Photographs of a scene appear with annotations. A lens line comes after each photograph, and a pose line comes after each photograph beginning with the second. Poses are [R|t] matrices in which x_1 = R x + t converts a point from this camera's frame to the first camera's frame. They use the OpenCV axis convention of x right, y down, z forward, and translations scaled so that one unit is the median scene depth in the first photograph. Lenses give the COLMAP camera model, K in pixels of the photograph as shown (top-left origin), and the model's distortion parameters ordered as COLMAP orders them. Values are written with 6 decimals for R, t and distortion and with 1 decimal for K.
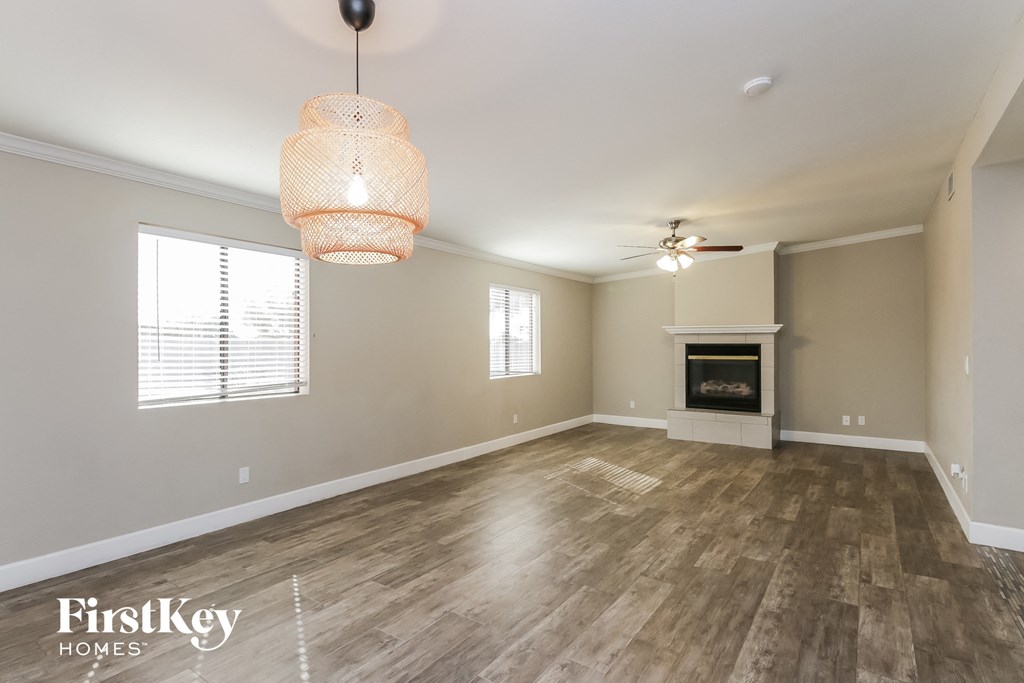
lens RADIAL K [[508.2, 0, 512.7], [0, 508.2, 345.9], [0, 0, 1]] dist [0.010031, -0.002183]
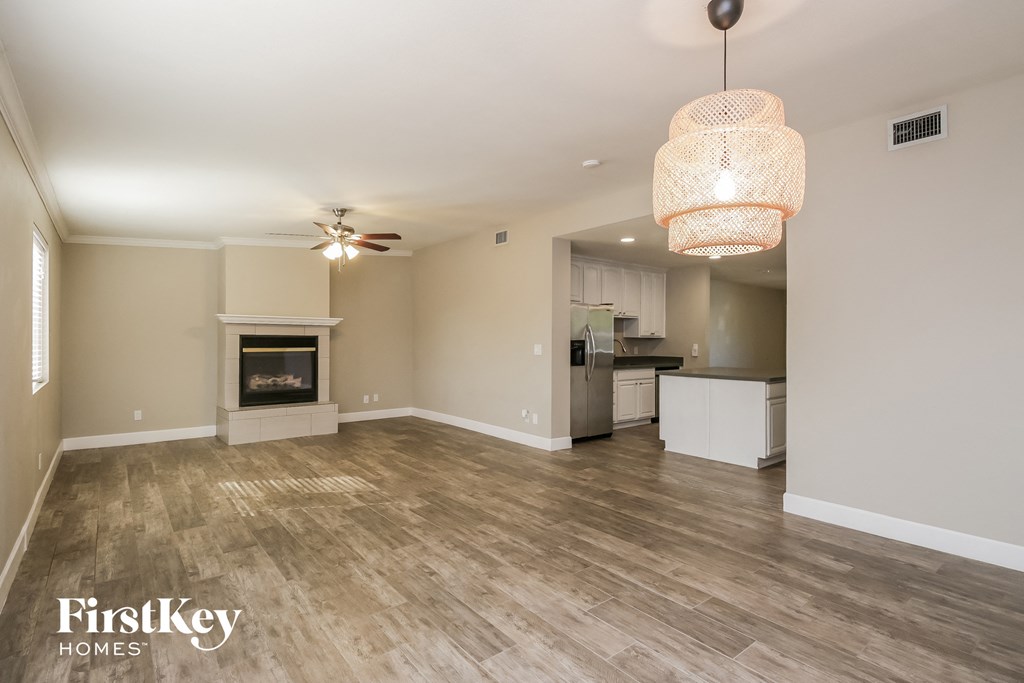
lens RADIAL K [[508.2, 0, 512.7], [0, 508.2, 338.0], [0, 0, 1]] dist [0.010031, -0.002183]
pose [[0.282036, 0.003600, 0.959397, -0.637242], [-0.002978, 0.999991, -0.002877, 0.004246], [-0.959399, -0.002045, 0.282044, 0.504455]]
